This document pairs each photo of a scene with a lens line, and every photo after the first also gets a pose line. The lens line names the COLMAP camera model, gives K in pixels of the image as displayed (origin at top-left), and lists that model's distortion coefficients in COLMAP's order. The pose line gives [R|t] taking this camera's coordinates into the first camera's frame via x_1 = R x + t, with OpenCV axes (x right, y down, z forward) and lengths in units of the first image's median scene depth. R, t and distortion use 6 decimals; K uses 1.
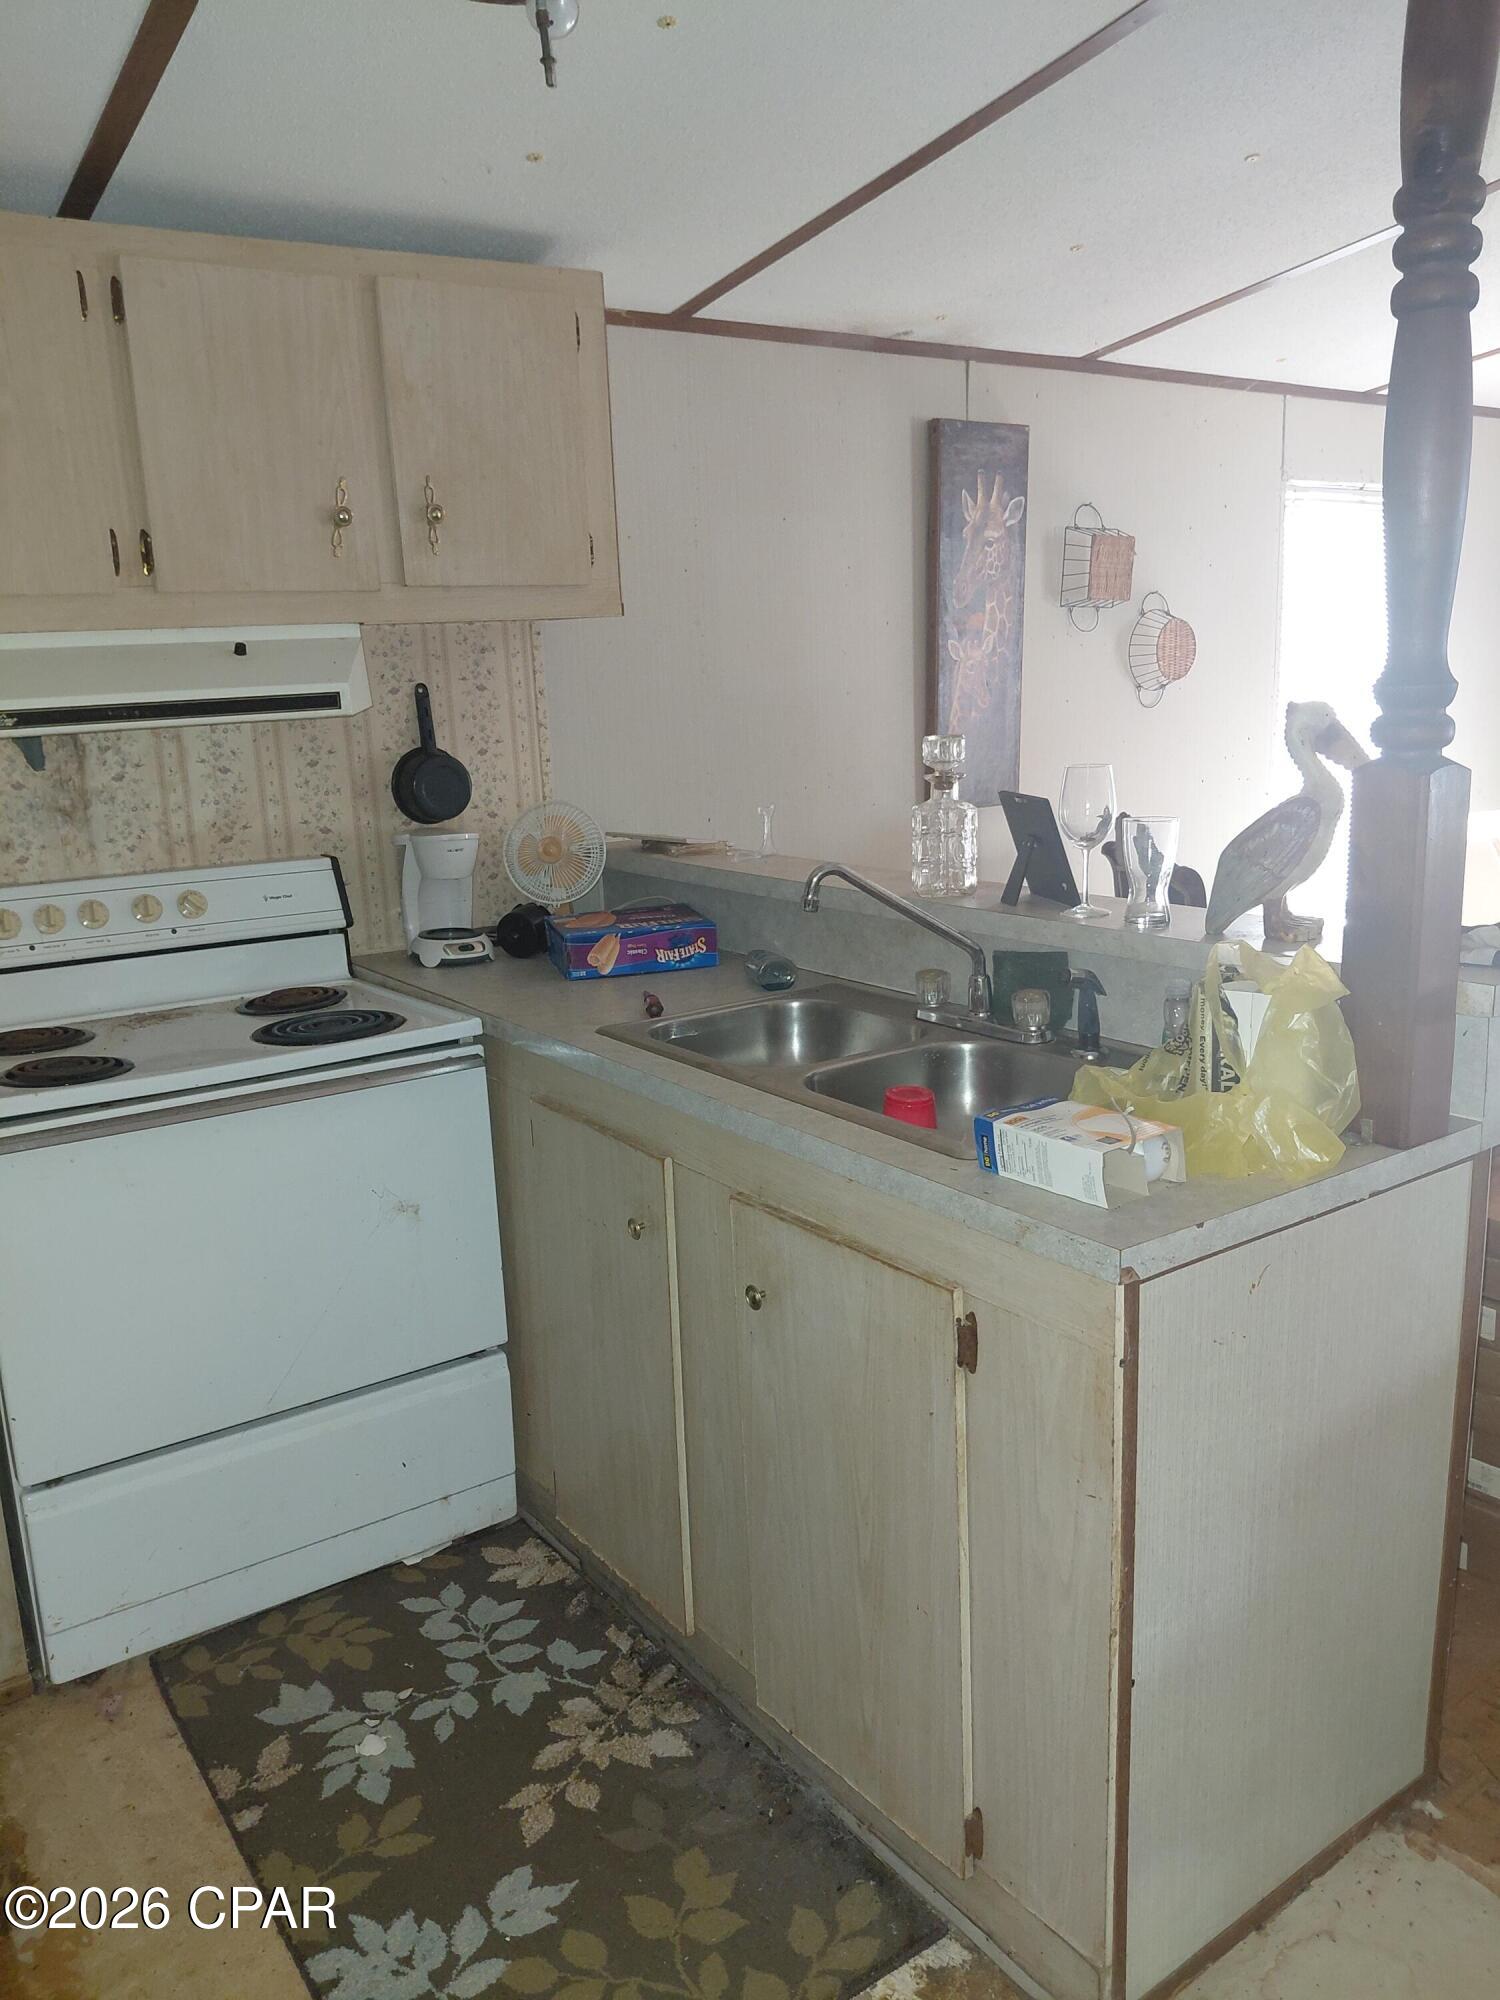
lens RADIAL K [[1494.4, 0, 750.0], [0, 1494.4, 1000.0], [0, 0, 1]] dist [-0.000964, -0.058115]
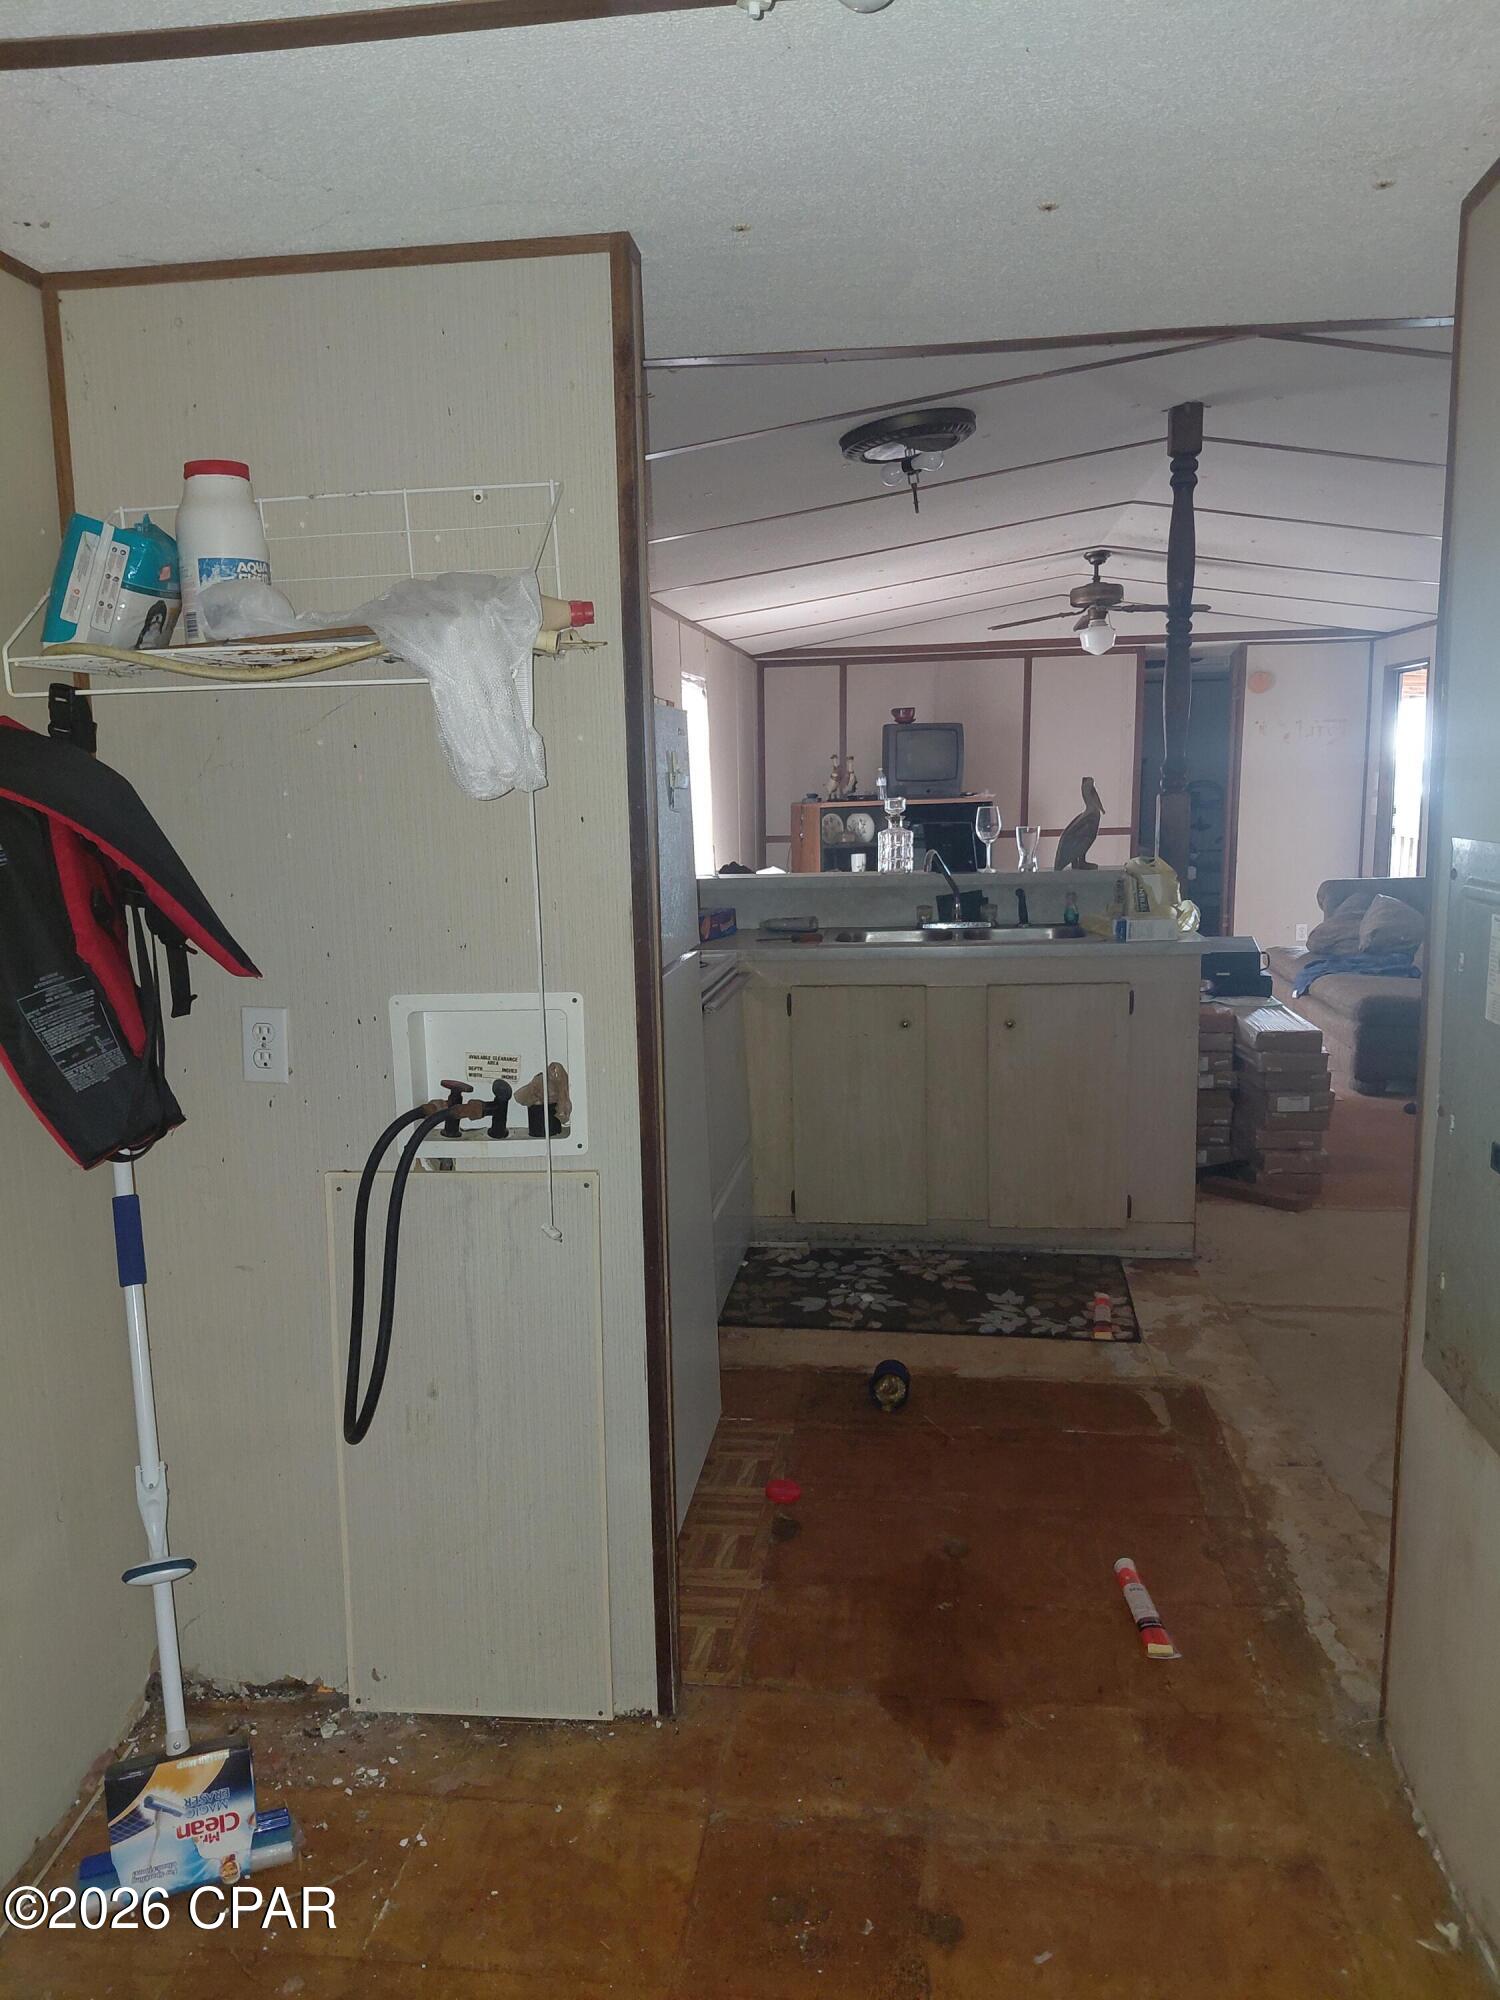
lens RADIAL K [[1458.8, 0, 750.0], [0, 1458.8, 1000.0], [0, 0, 1]] dist [0.101589, -0.272895]
pose [[0.683185, -0.089603, 0.724727, -1.655409], [0.157760, 0.987117, -0.026672, 0.136057], [-0.713001, 0.132555, 0.688520, -0.259888]]
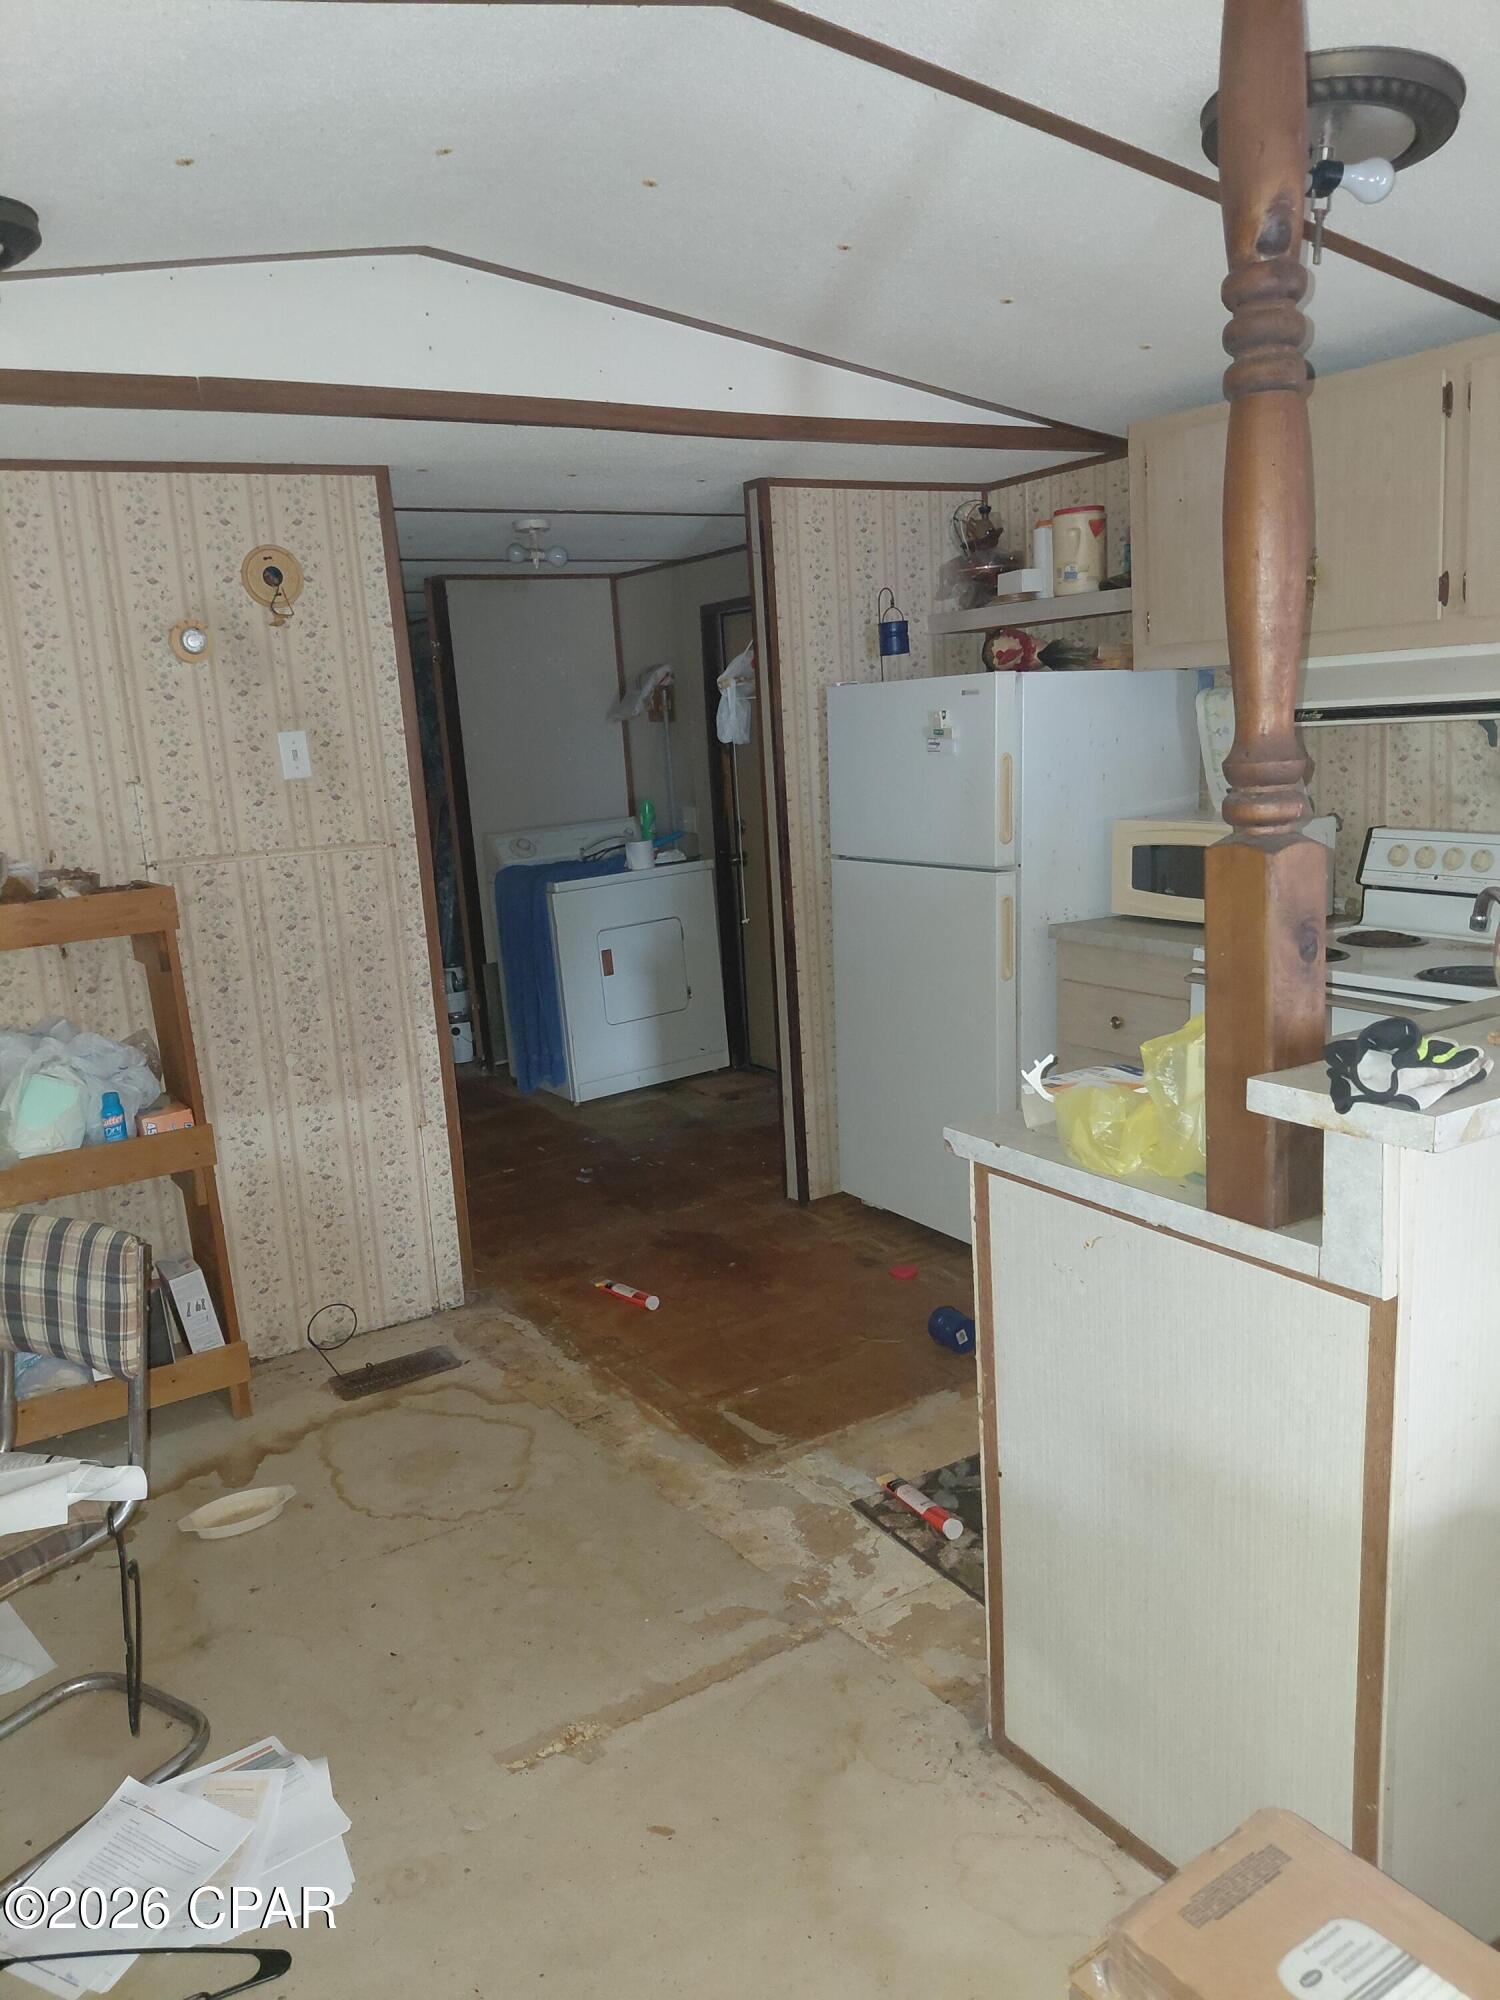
lens RADIAL K [[1458.8, 0, 750.0], [0, 1458.8, 1000.0], [0, 0, 1]] dist [0.101589, -0.272895]
pose [[-0.053627, 0.227505, -0.972299, 1.050364], [-0.157677, 0.959555, 0.233219, -0.169386], [0.986033, 0.165816, -0.015586, 0.507385]]
